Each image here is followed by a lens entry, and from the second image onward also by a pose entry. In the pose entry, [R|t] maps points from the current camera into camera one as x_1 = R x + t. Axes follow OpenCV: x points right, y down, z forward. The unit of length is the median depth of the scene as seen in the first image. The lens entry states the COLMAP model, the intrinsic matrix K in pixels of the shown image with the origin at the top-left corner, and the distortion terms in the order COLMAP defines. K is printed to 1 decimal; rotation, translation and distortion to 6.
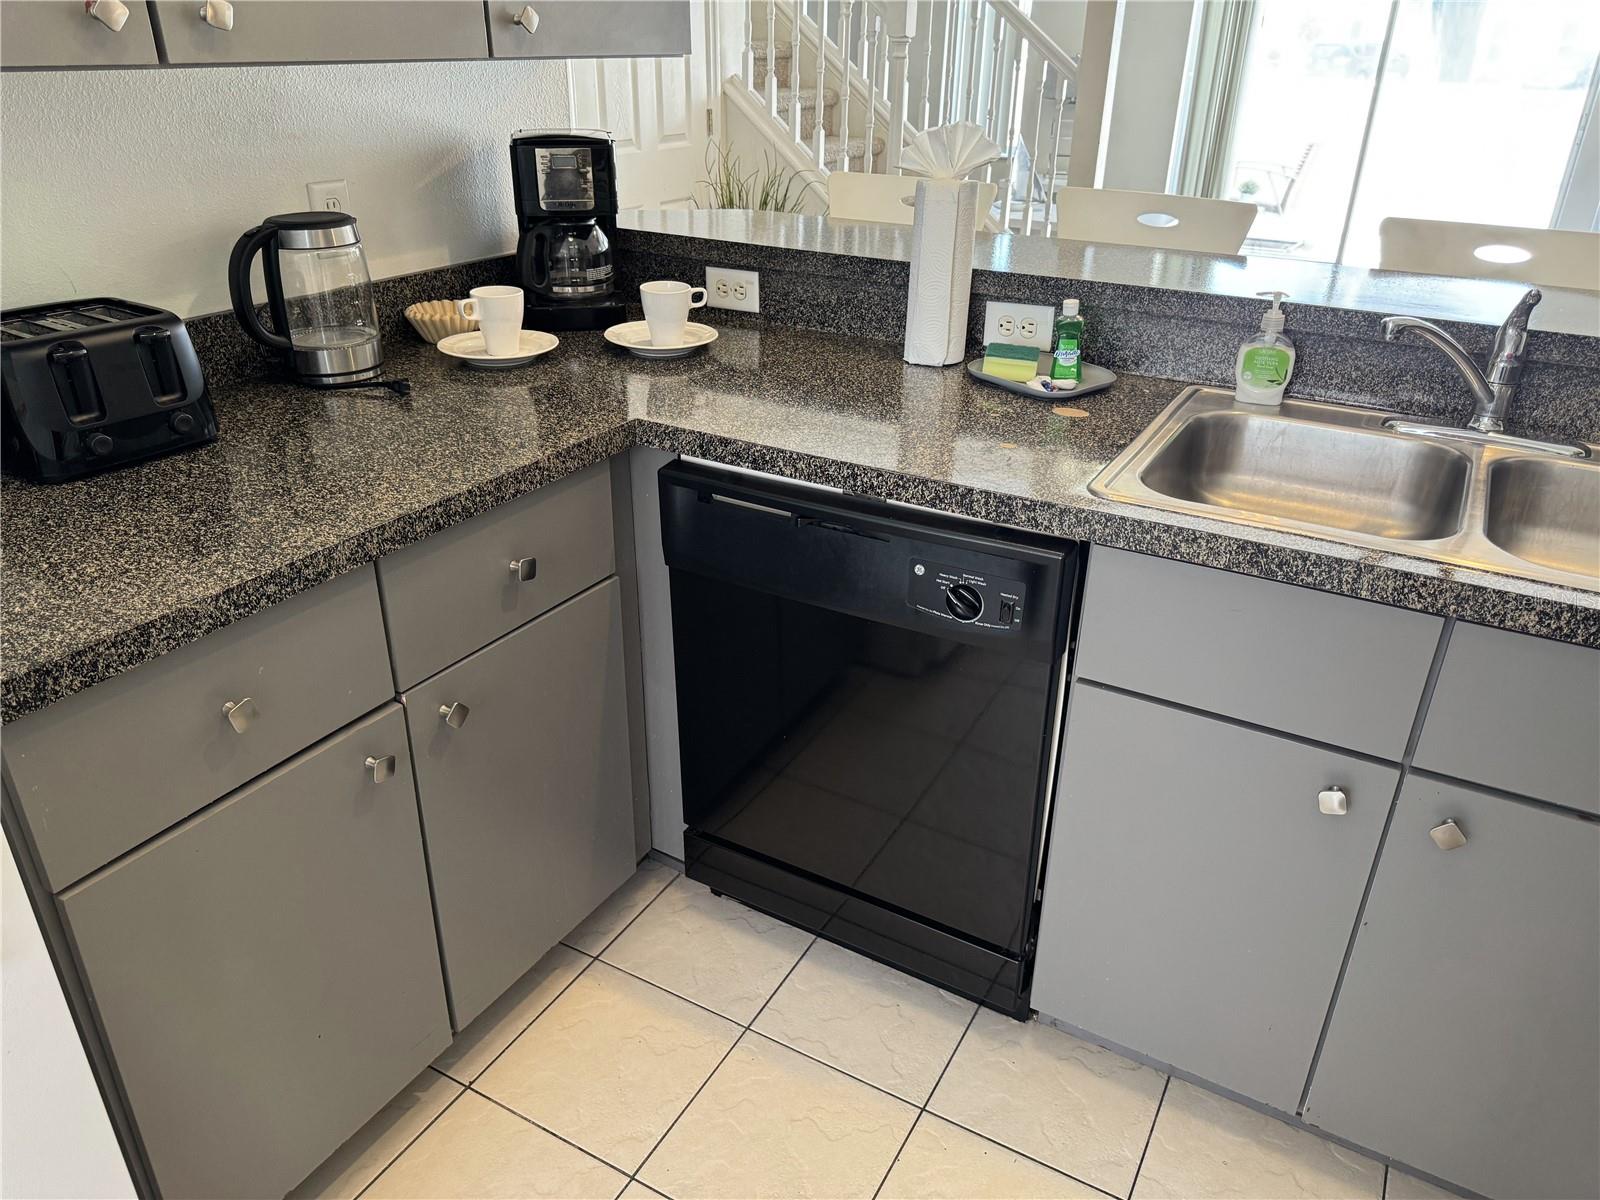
lens RADIAL K [[1125.7, 0, 800.0], [0, 1125.7, 600.0], [0, 0, 1]] dist [0.094443, -0.115460]
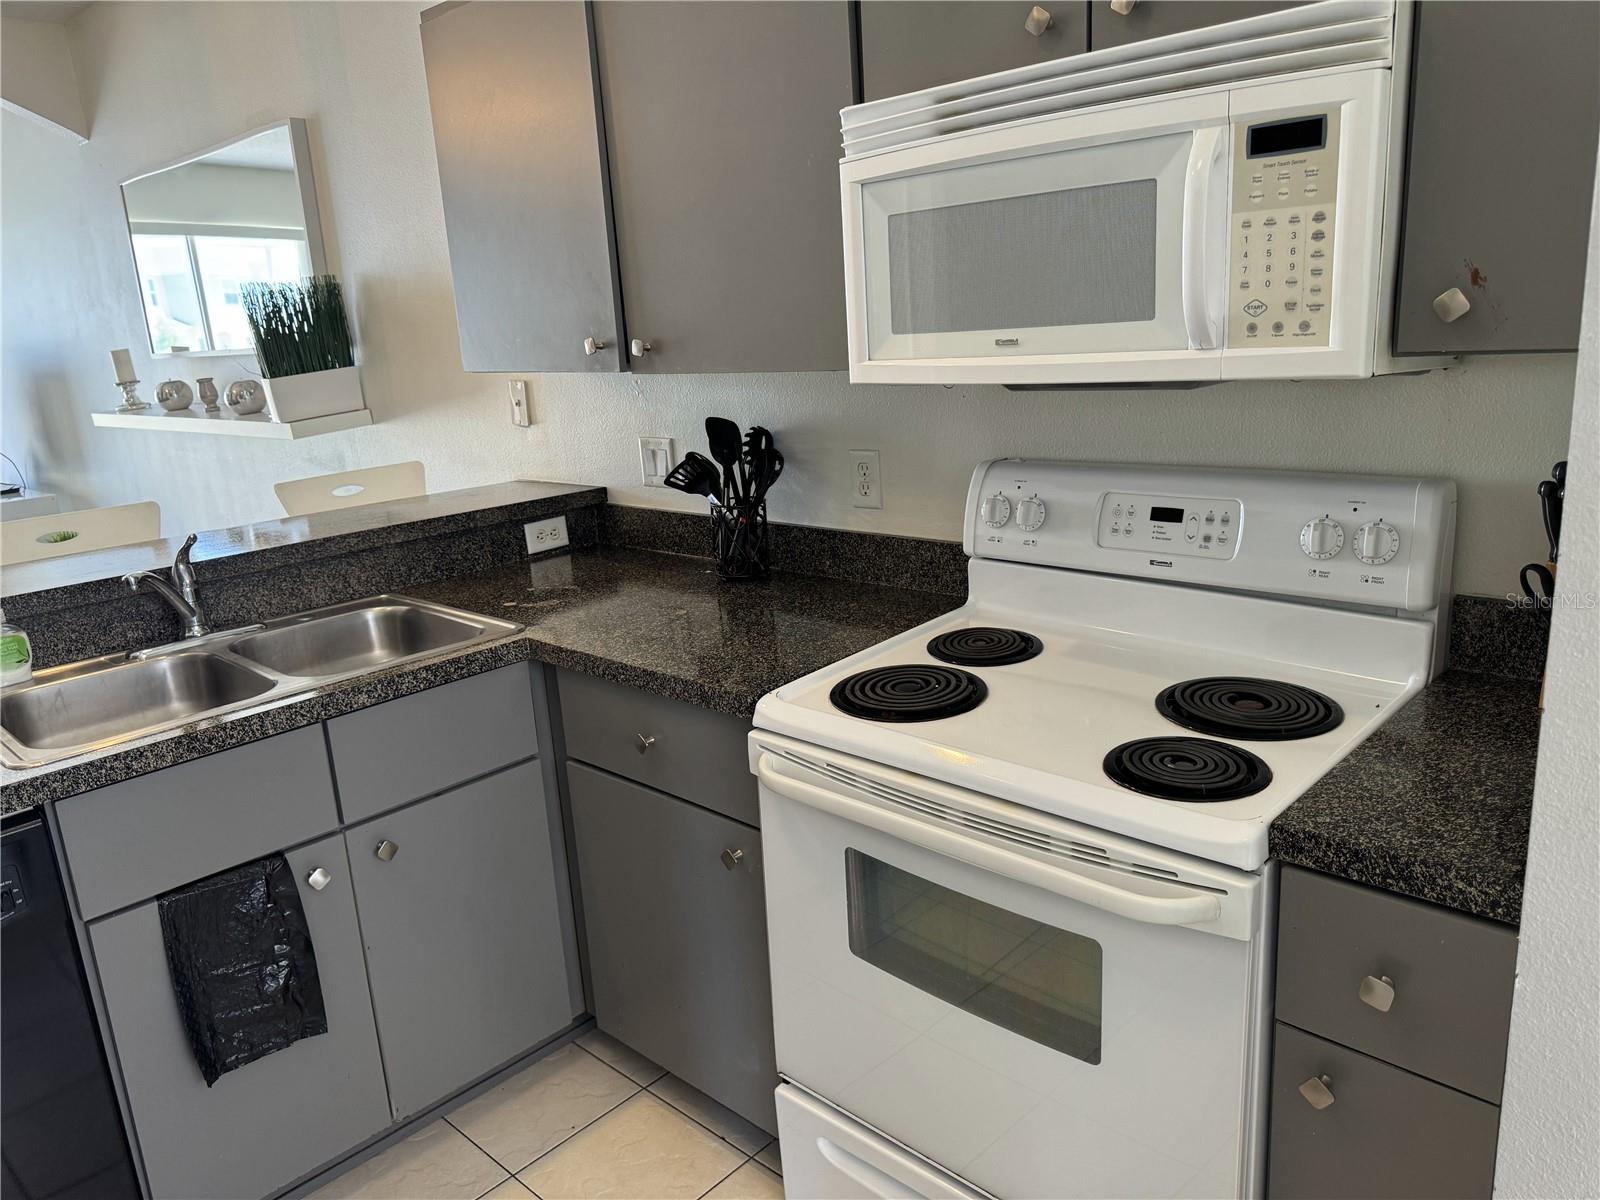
lens RADIAL K [[1130.7, 0, 800.0], [0, 1130.7, 600.0], [0, 0, 1]] dist [0.068039, -0.110507]
pose [[0.238169, -0.266763, 0.933870, -0.507351], [0.488698, 0.863862, 0.122130, 0.000874], [-0.839315, 0.427293, 0.336112, -0.090786]]
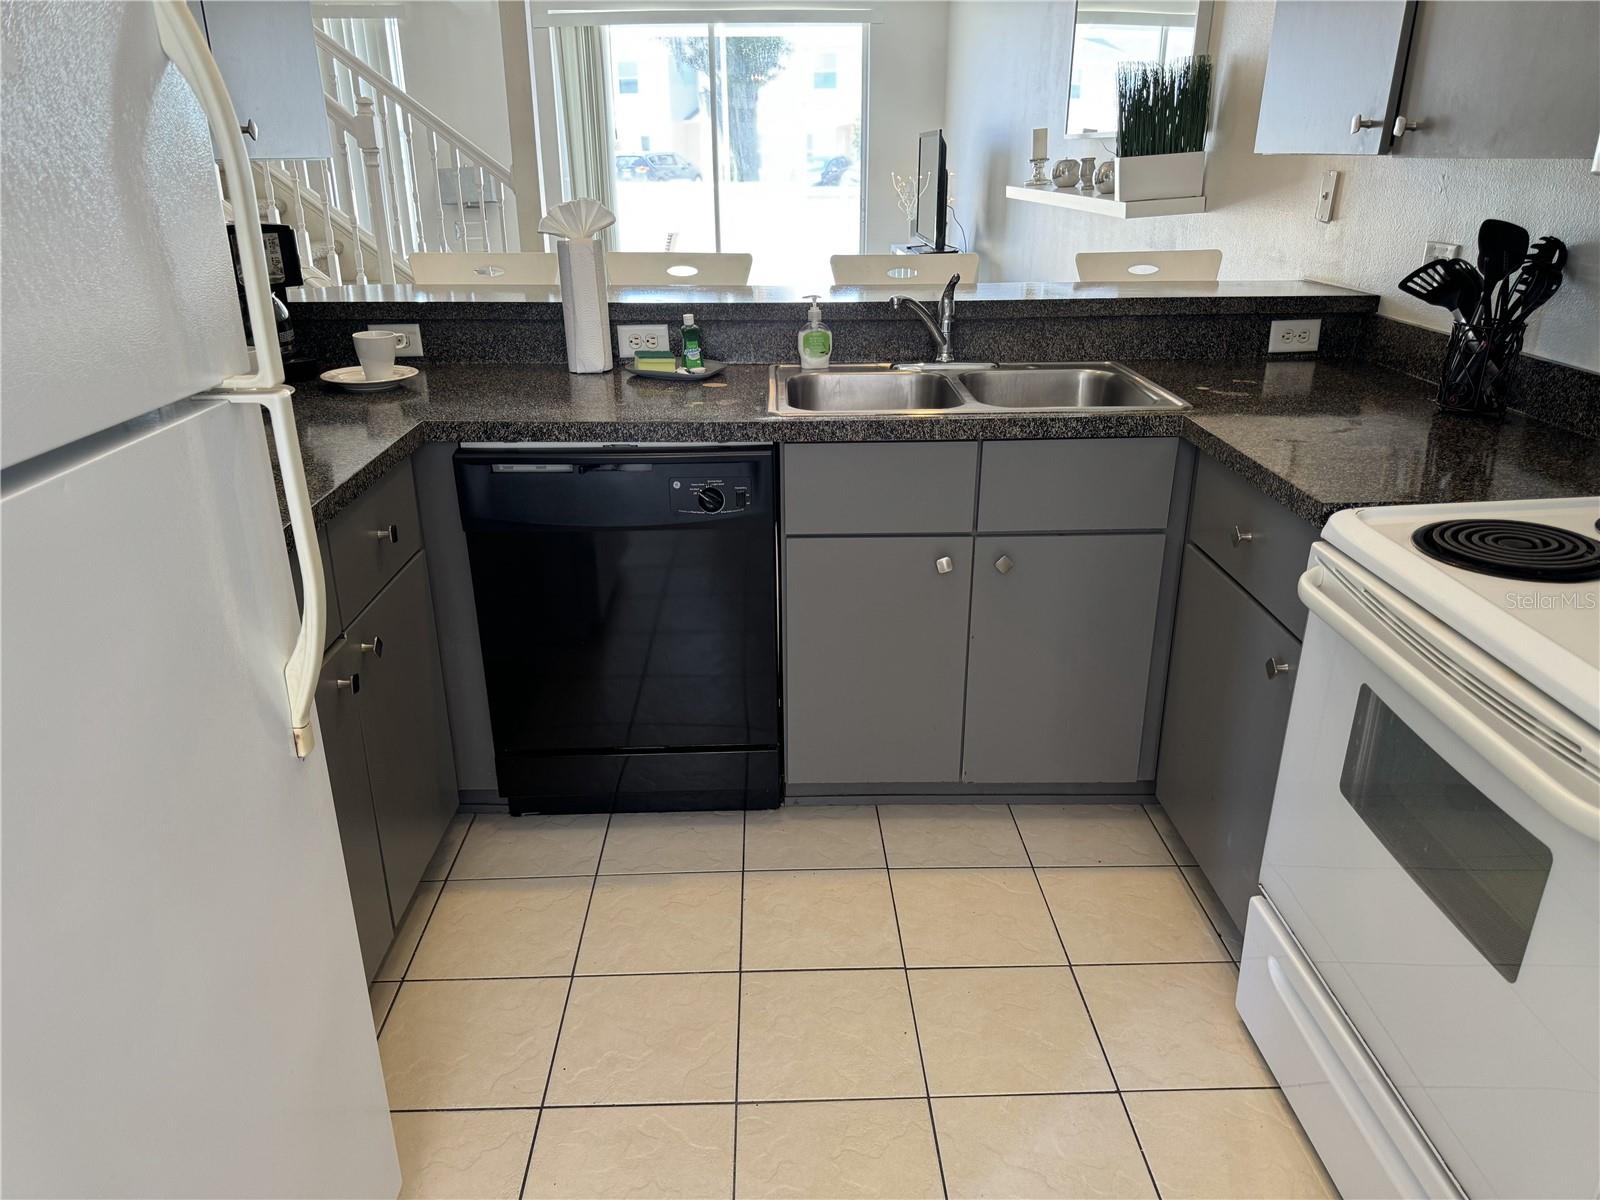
lens RADIAL K [[1125.7, 0, 800.0], [0, 1125.7, 600.0], [0, 0, 1]] dist [0.094443, -0.115460]
pose [[0.857268, -0.203797, 0.472820, -0.451183], [0.242161, 0.970010, -0.020963, 0.176662], [-0.454368, 0.132470, 0.880910, -0.330439]]
